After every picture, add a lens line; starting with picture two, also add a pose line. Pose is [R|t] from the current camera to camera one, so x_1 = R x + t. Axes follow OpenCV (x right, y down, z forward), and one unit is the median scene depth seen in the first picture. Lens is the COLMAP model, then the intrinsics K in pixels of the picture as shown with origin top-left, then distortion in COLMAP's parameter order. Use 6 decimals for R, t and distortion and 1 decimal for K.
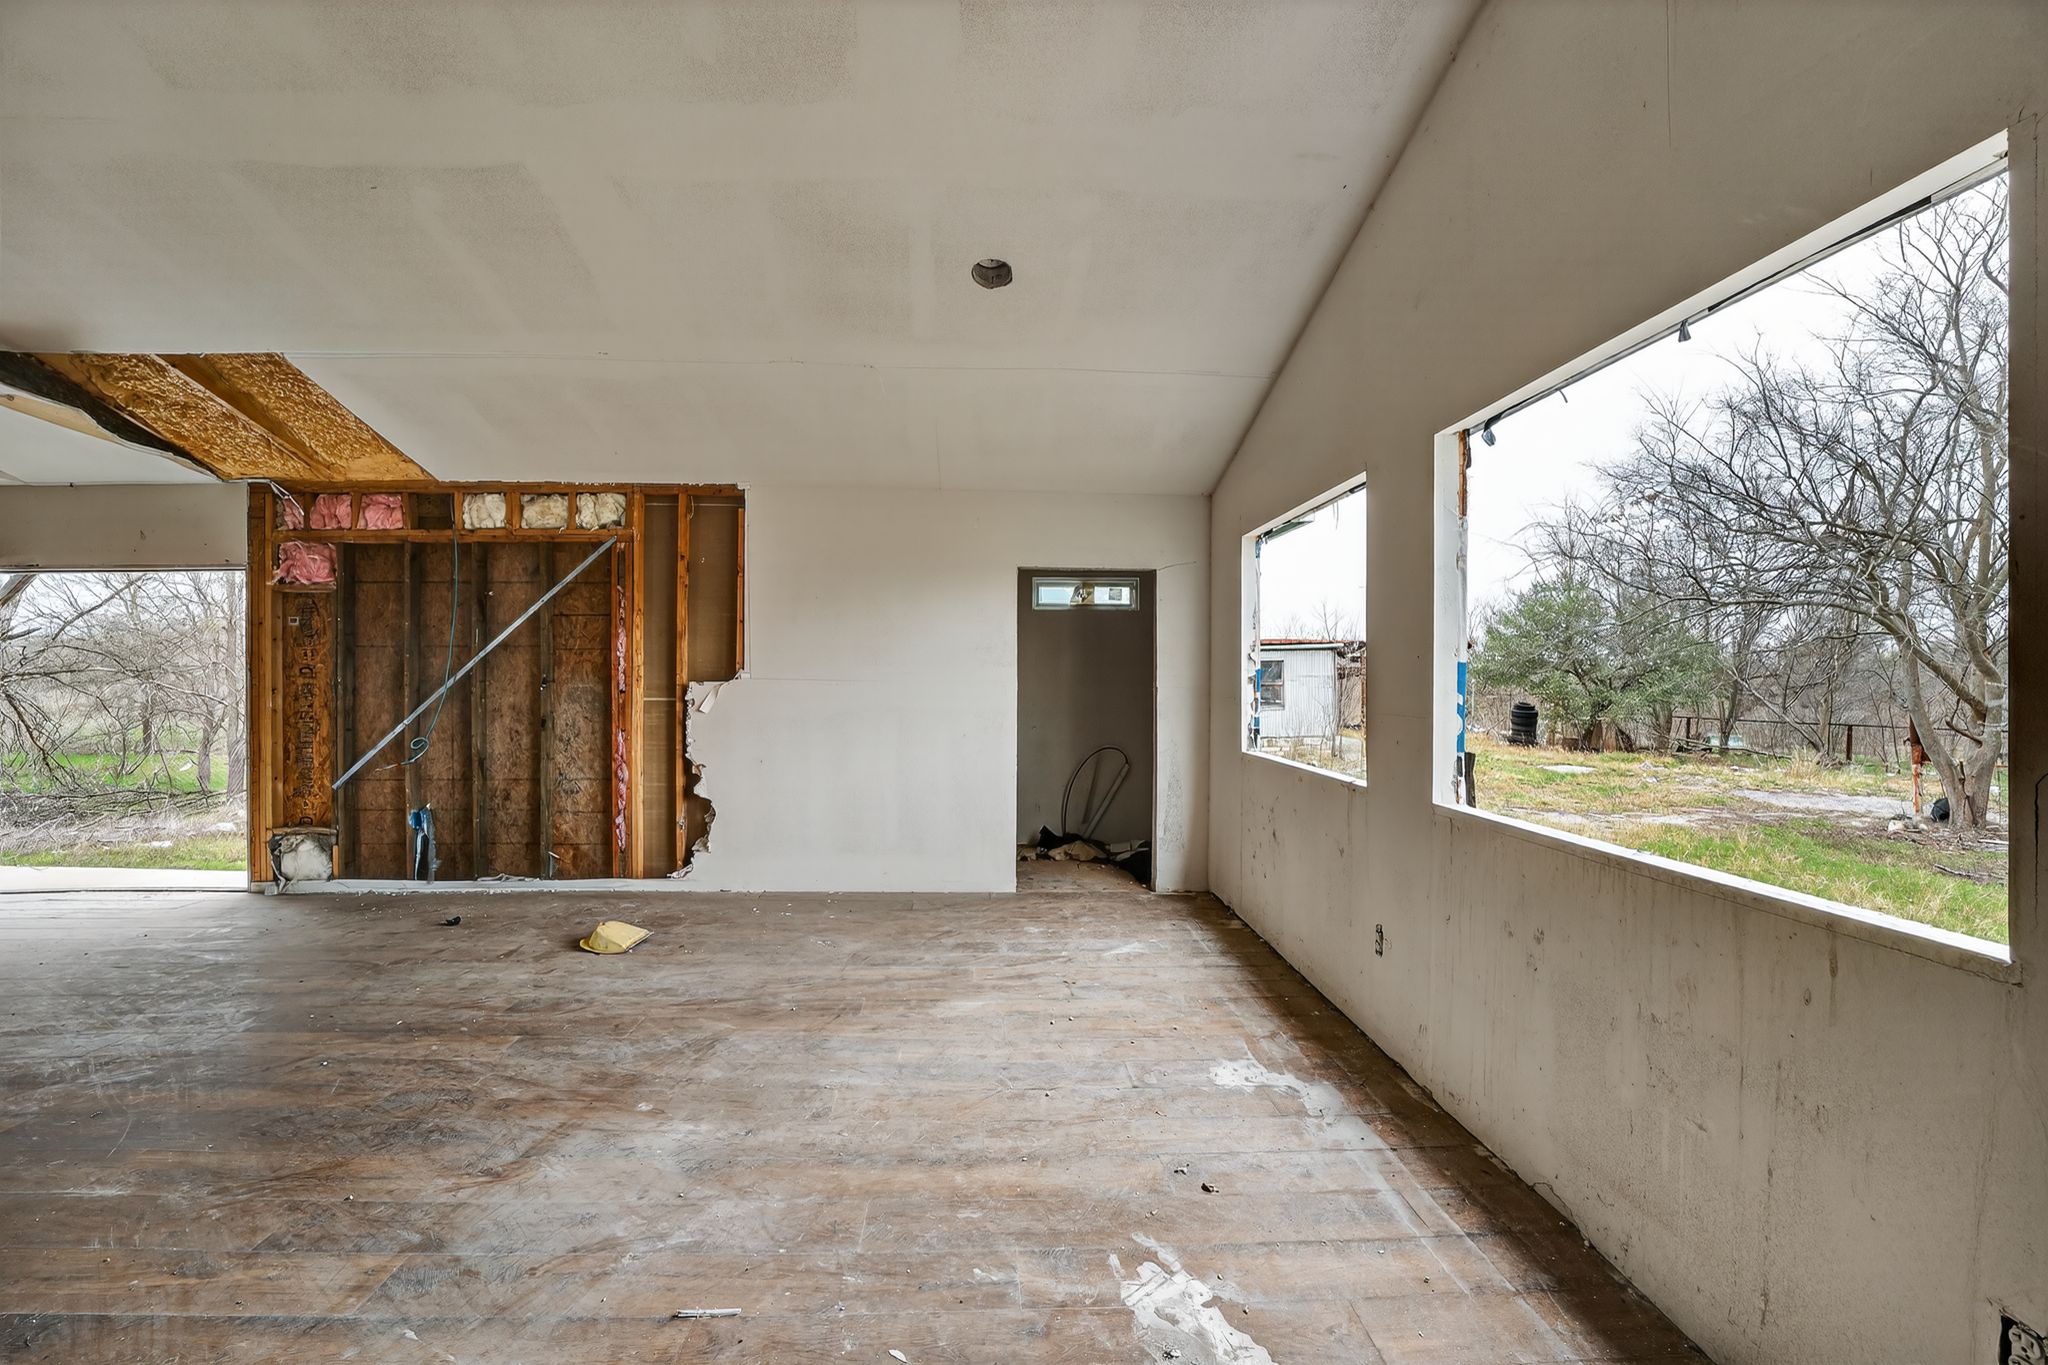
lens RADIAL K [[838.8, 0, 1024.0], [0, 838.8, 682.5], [0, 0, 1]] dist [-0.031305, 0.005642]
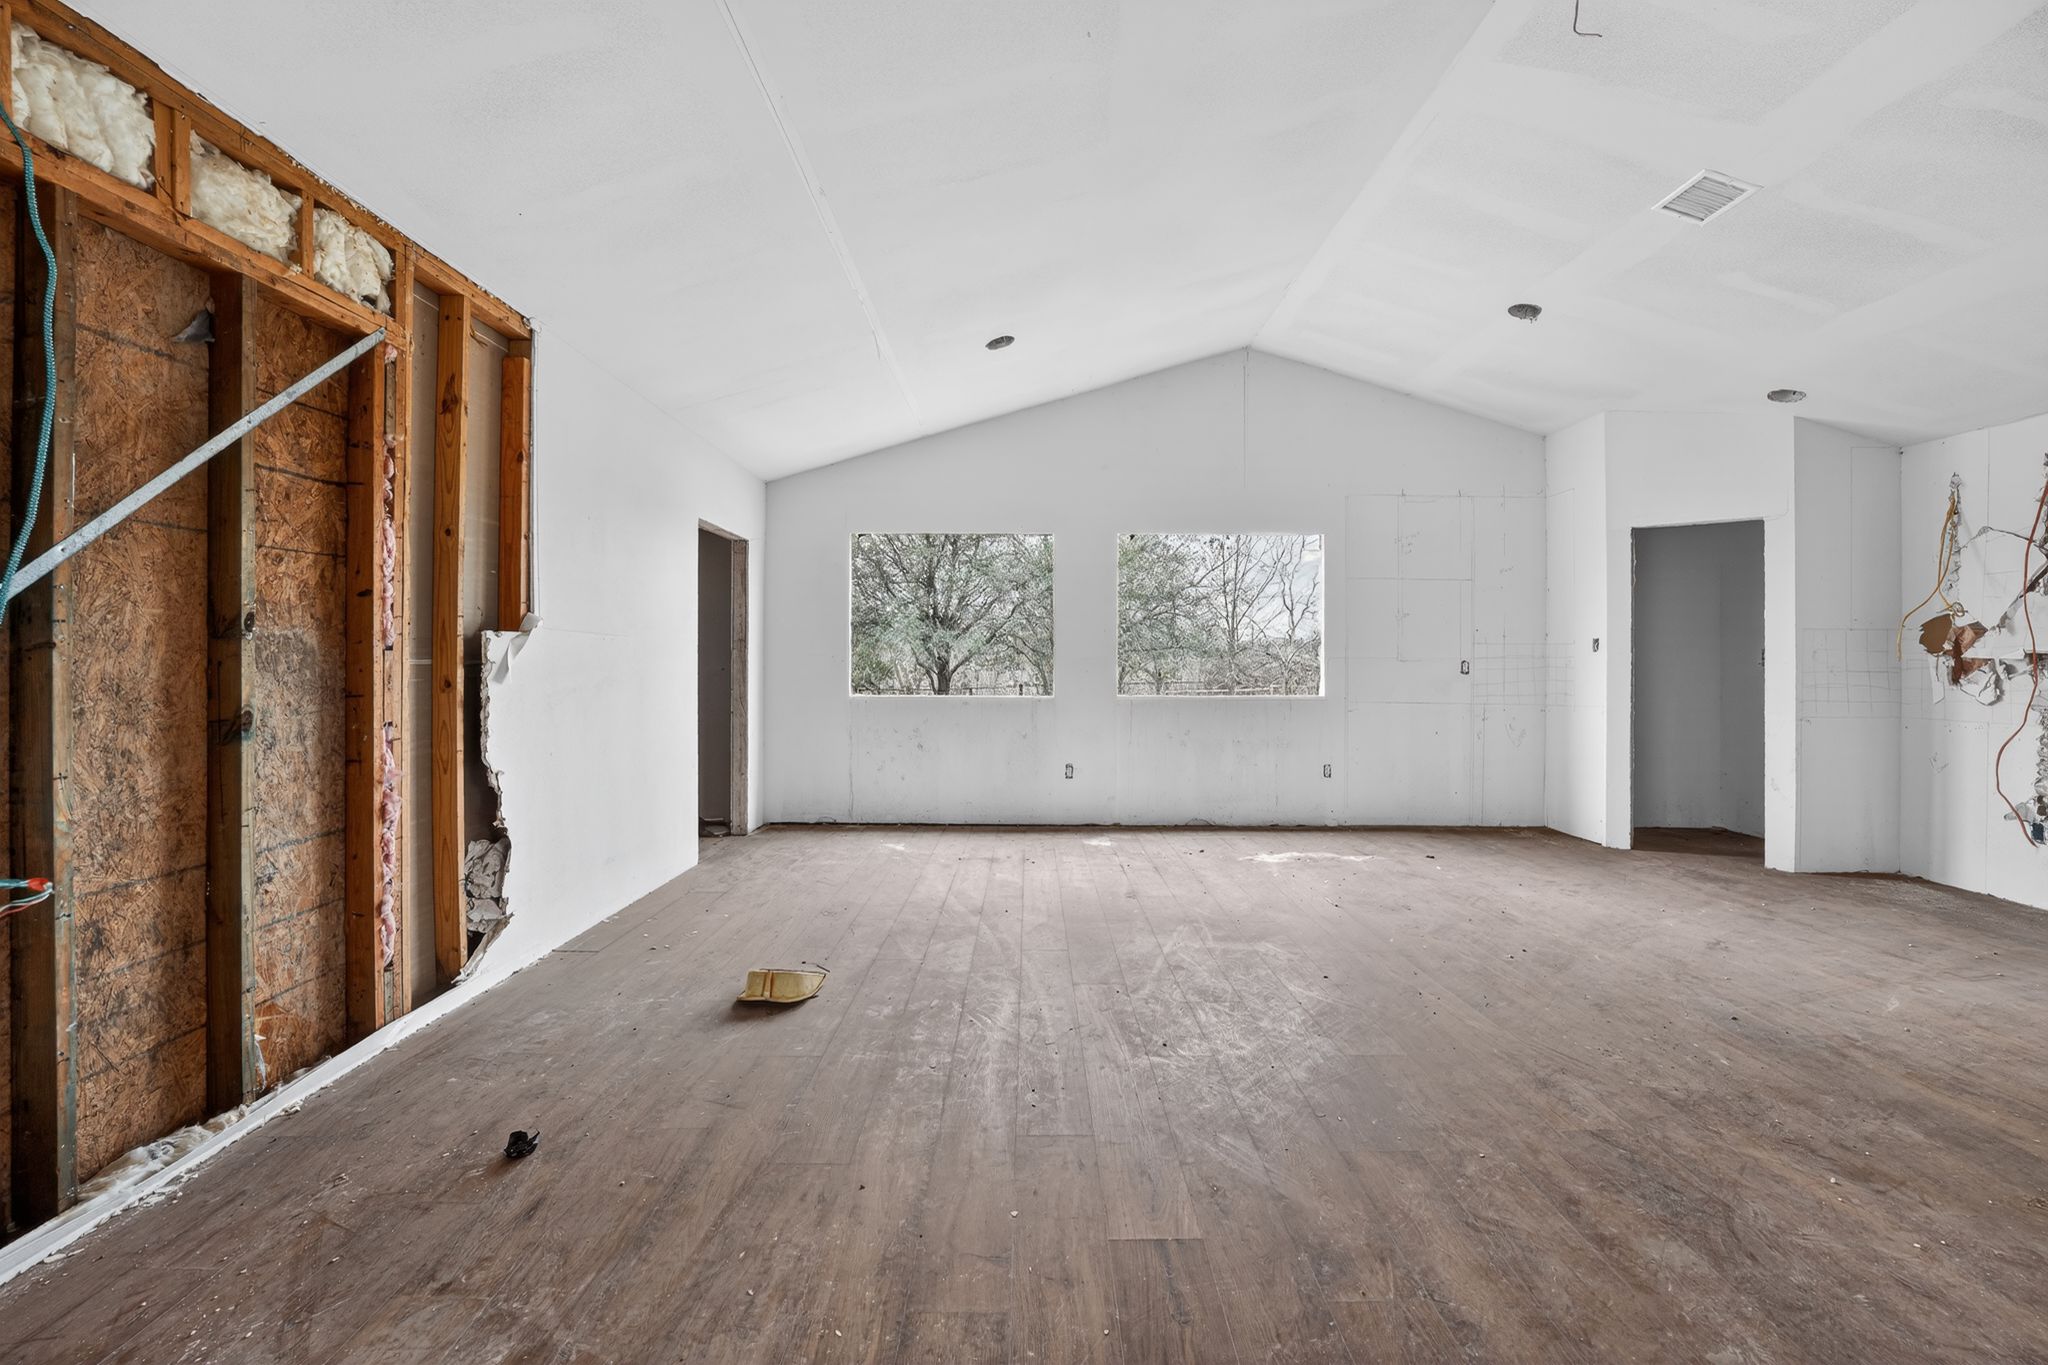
lens RADIAL K [[838.8, 0, 1024.0], [0, 838.8, 682.5], [0, 0, 1]] dist [-0.031305, 0.005642]
pose [[0.078537, -0.024735, 0.996604, -0.954051], [0.001793, 0.999694, 0.024671, 0.019847], [-0.996910, -0.000151, 0.078558, 0.589055]]
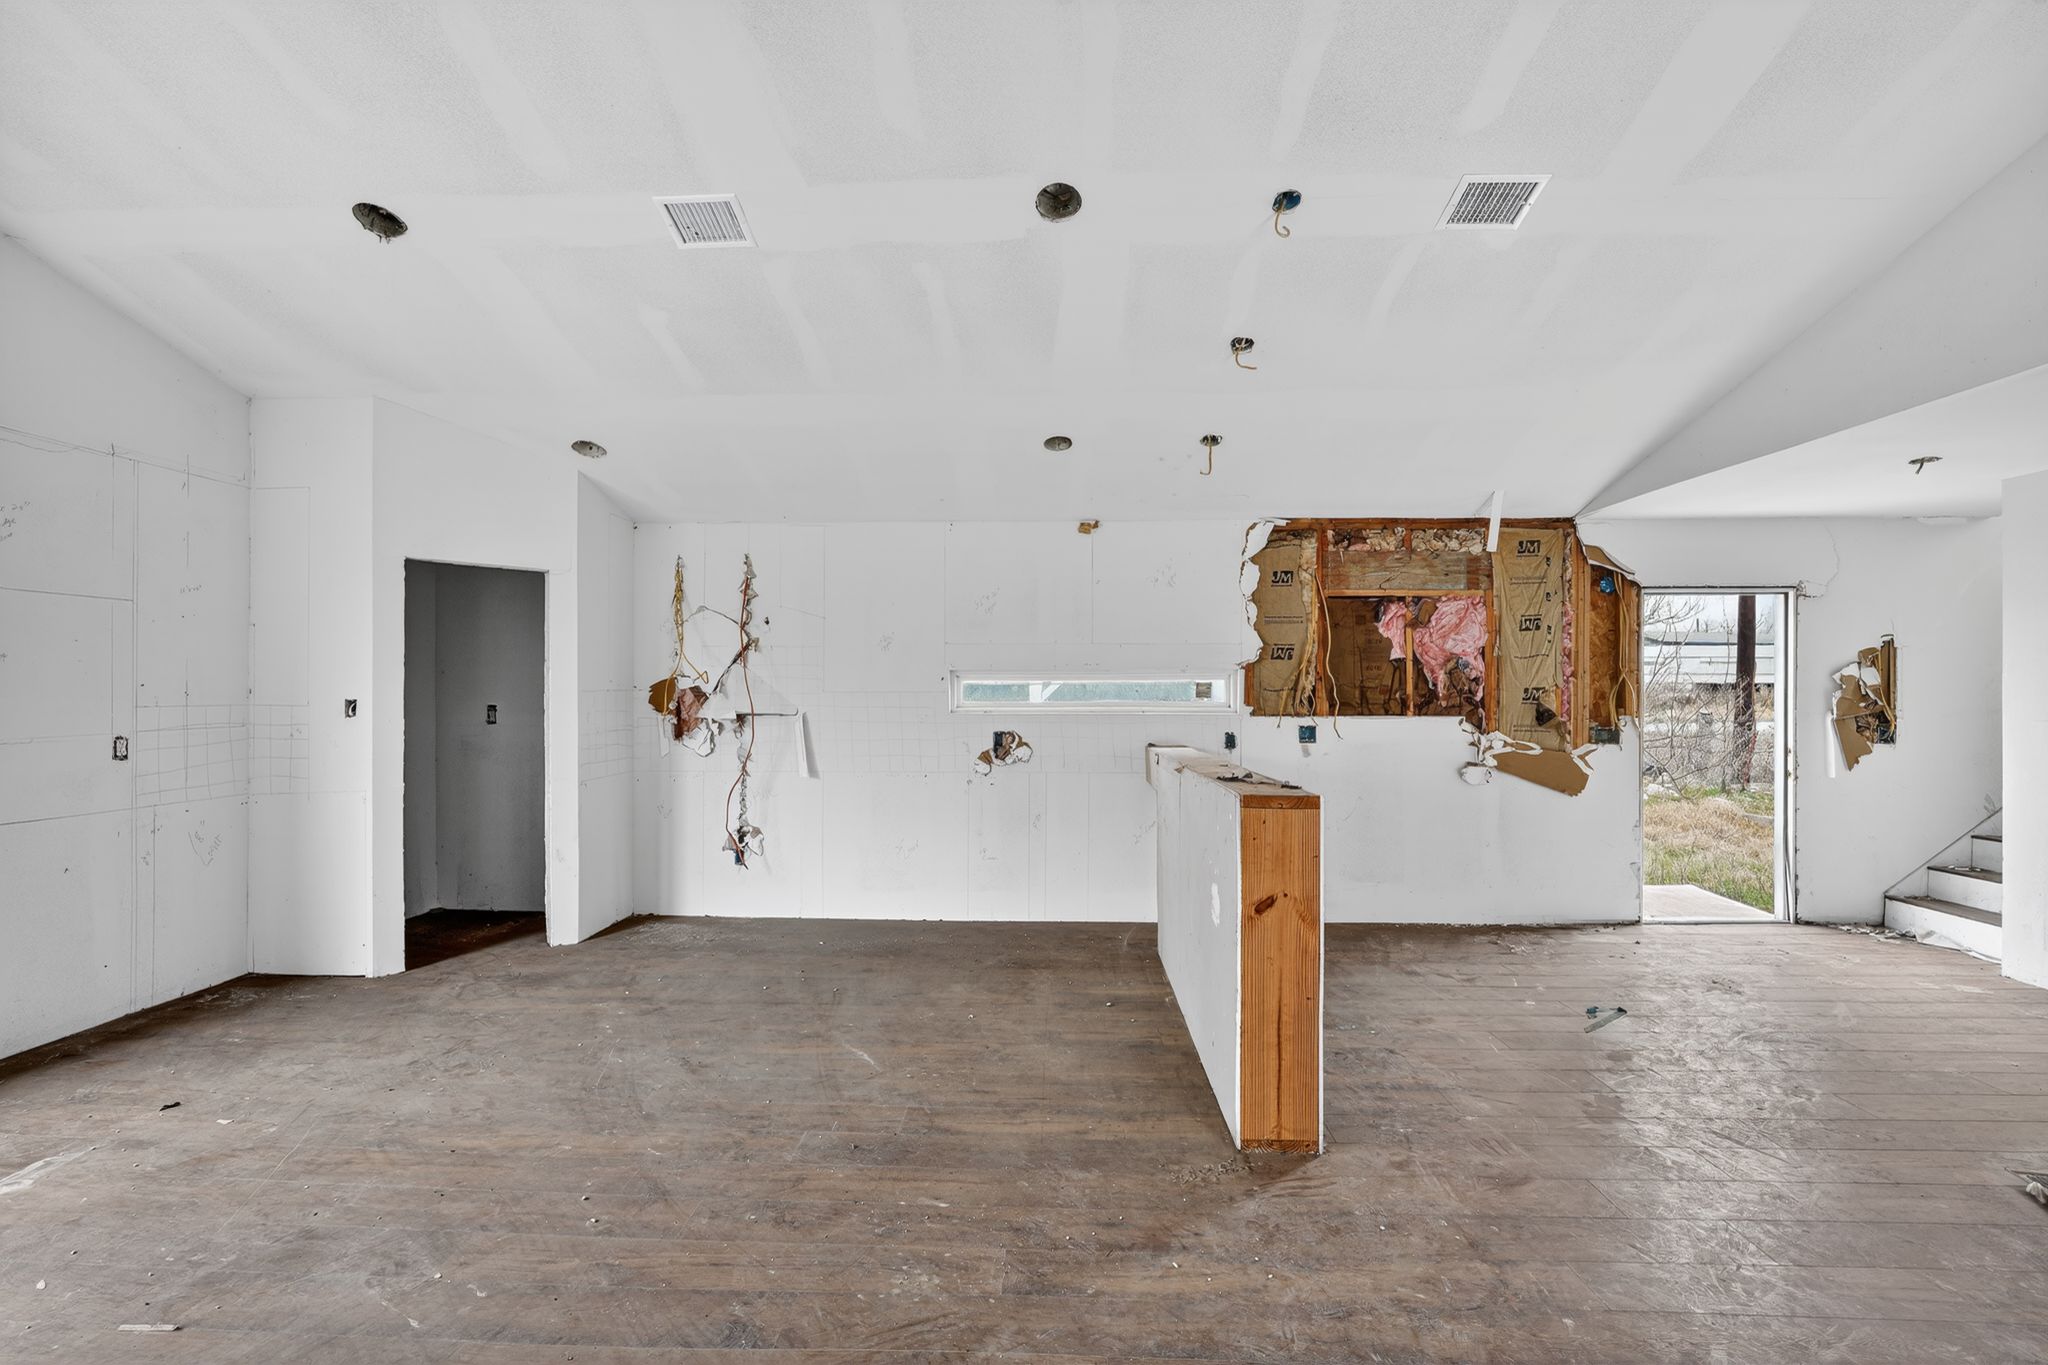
lens RADIAL K [[876.2, 0, 1024.0], [0, 876.2, 682.5], [0, 0, 1]] dist [-0.033143, 0.006353]
pose [[-0.992922, 0.001928, 0.118755, -0.547630], [0.002126, 0.999997, 0.001541, -0.026774], [-0.118751, 0.001782, -0.992922, 0.674304]]
